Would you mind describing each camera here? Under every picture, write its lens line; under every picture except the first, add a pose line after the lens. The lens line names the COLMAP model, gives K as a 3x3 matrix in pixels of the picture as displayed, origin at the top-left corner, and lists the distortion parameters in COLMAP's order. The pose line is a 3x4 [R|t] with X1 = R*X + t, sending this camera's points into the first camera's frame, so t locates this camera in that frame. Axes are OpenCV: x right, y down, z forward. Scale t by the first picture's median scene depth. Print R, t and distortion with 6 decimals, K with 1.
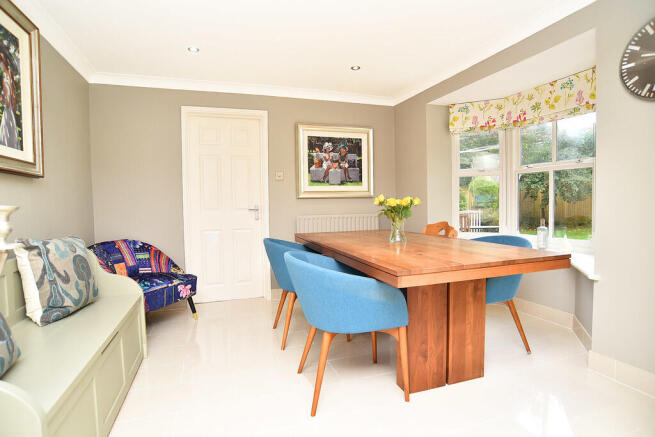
lens RADIAL K [[360.1, 0, 316.6], [0, 360.1, 217.4], [0, 0, 1]] dist [-0.025216, 0.000302]
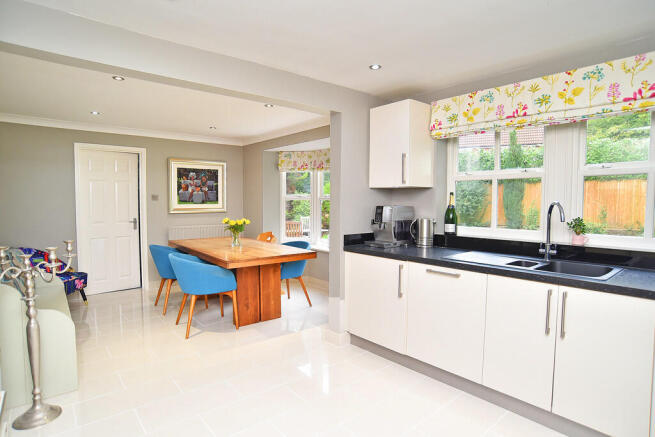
lens RADIAL K [[360.1, 0, 316.6], [0, 360.1, 217.4], [0, 0, 1]] dist [-0.025216, 0.000302]
pose [[0.930546, 0.009877, 0.366041, -0.030117], [-0.010642, 0.999943, 0.000071, -0.047139], [-0.366020, -0.003962, 0.930599, -0.487368]]
